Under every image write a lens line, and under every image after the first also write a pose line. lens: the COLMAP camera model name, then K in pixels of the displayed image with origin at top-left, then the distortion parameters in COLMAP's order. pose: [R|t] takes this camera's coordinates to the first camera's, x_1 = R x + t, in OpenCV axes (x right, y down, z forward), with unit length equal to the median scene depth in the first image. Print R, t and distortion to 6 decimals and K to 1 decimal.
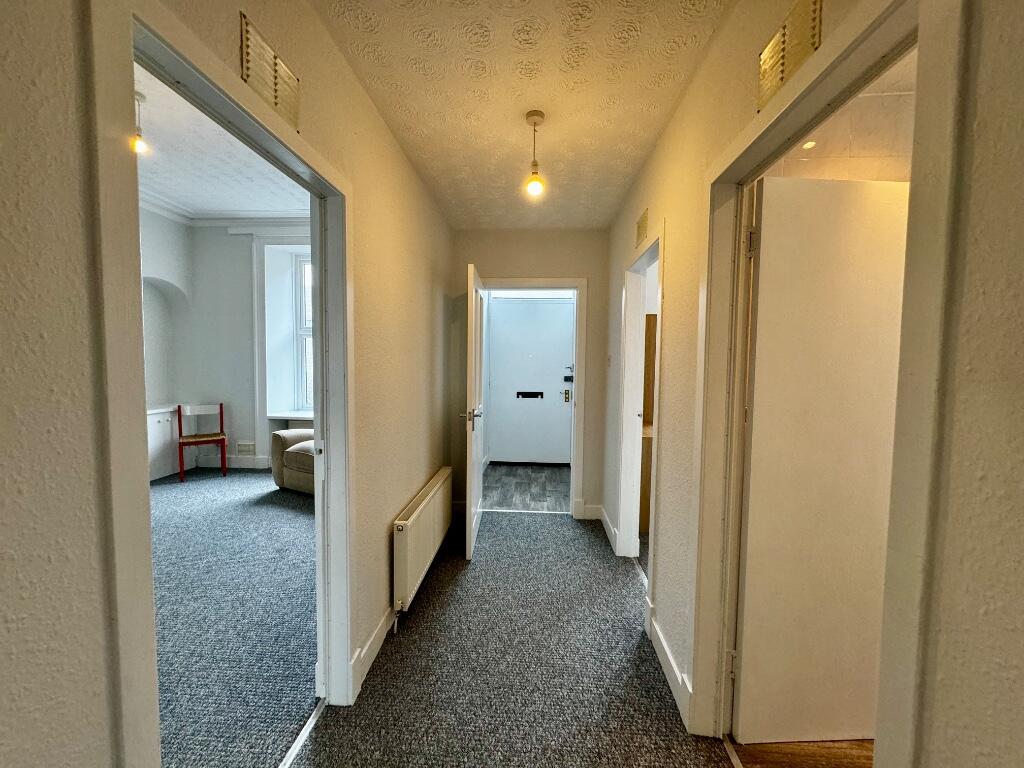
lens RADIAL K [[408.9, 0, 510.5], [0, 408.9, 383.4], [0, 0, 1]] dist [0.001536, 0.000069]
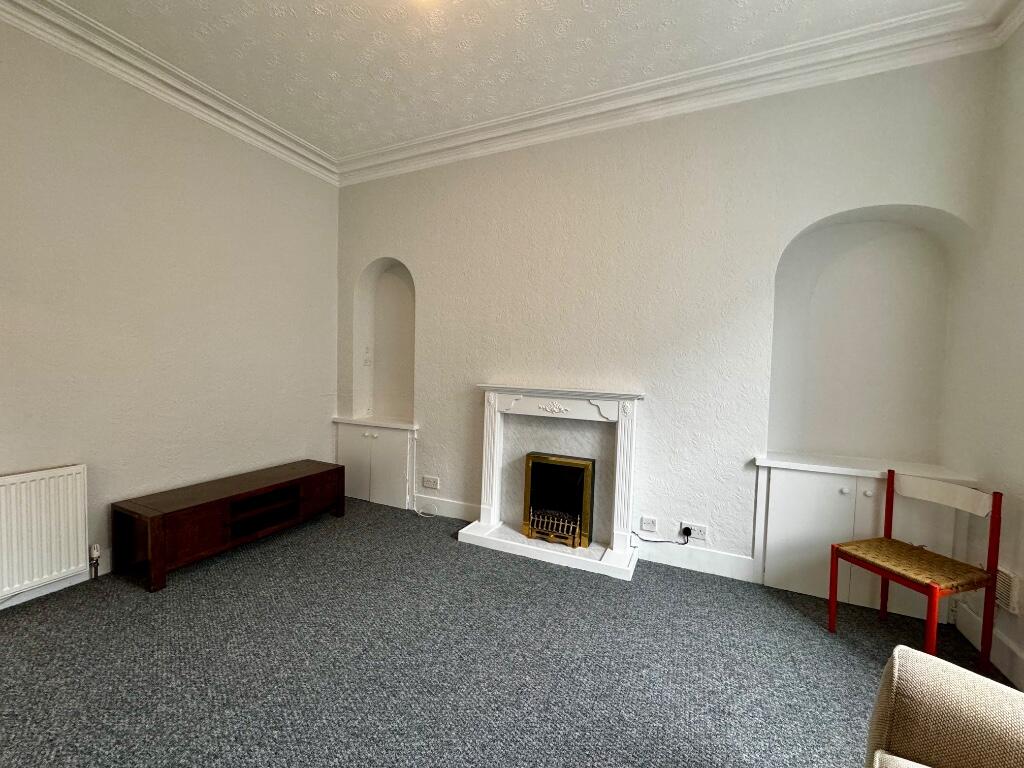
lens RADIAL K [[408.9, 0, 512.8], [0, 408.9, 384.0], [0, 0, 1]] dist [0.001536, 0.000069]
pose [[-0.360292, 0.018042, -0.932665, -0.229660], [-0.079746, 0.995557, 0.050065, -0.031283], [0.929425, 0.092414, -0.357253, 0.757197]]
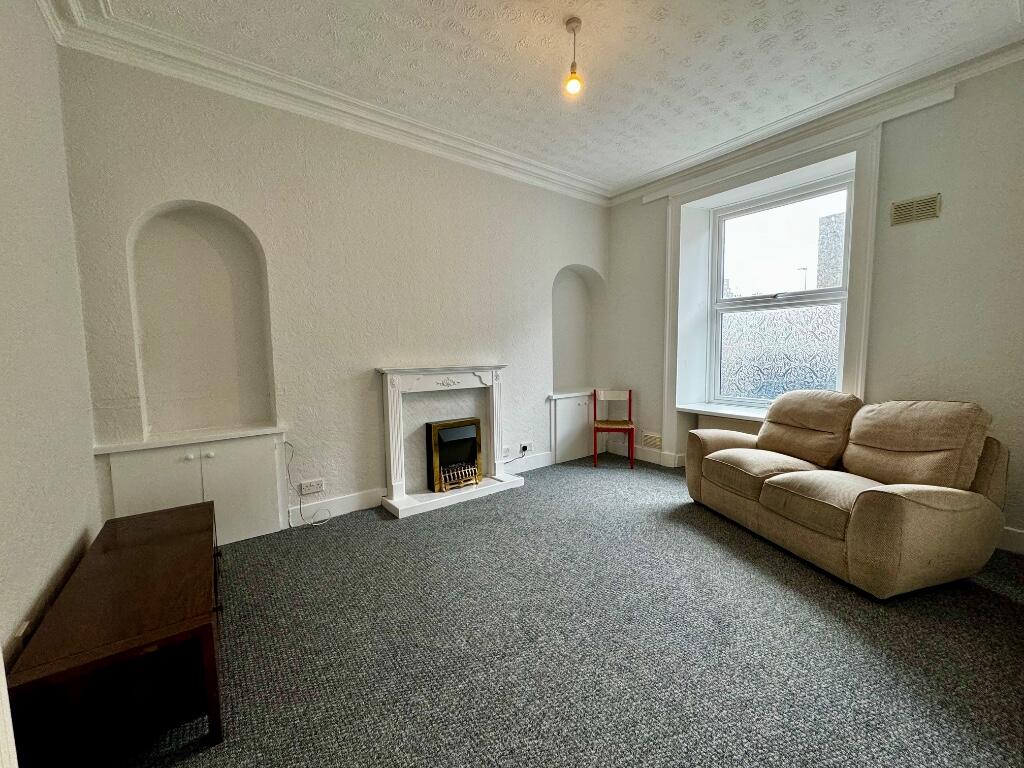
lens RADIAL K [[408.9, 0, 510.6], [0, 408.9, 382.9], [0, 0, 1]] dist [0.001536, 0.000069]
pose [[0.646559, 0.044425, -0.761569, -0.177230], [-0.019079, 0.998932, 0.042073, -0.001270], [0.762625, -0.012673, 0.646716, 0.190832]]
